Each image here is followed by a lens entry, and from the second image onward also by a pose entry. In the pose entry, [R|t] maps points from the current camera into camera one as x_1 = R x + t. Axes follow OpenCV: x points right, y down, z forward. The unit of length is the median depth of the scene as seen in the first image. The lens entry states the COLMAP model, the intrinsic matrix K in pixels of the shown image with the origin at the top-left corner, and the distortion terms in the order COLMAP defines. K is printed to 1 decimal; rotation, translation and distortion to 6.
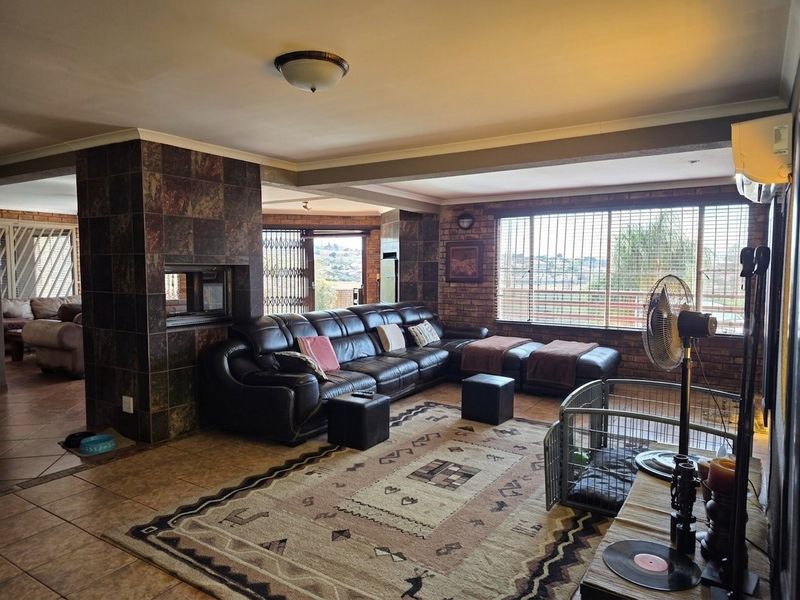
lens RADIAL K [[531.2, 0, 400.0], [0, 531.2, 300.0], [0, 0, 1]] dist [0.043419, -0.003020]
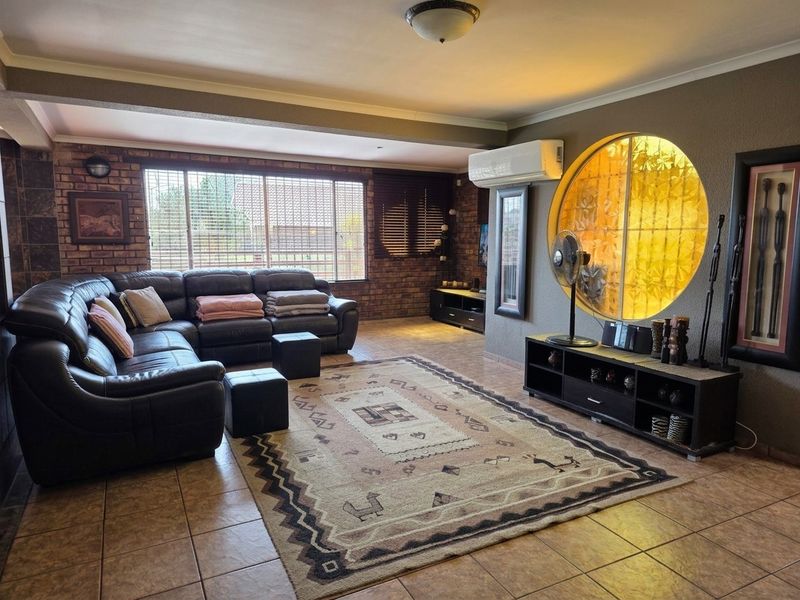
lens RADIAL K [[533.2, 0, 399.9], [0, 533.2, 304.8], [0, 0, 1]] dist [0.118463, -0.116209]
pose [[0.473894, -0.117307, 0.872734, -0.770515], [0.050160, 0.993074, 0.106245, -0.015036], [-0.879152, -0.006573, 0.476495, 0.402393]]
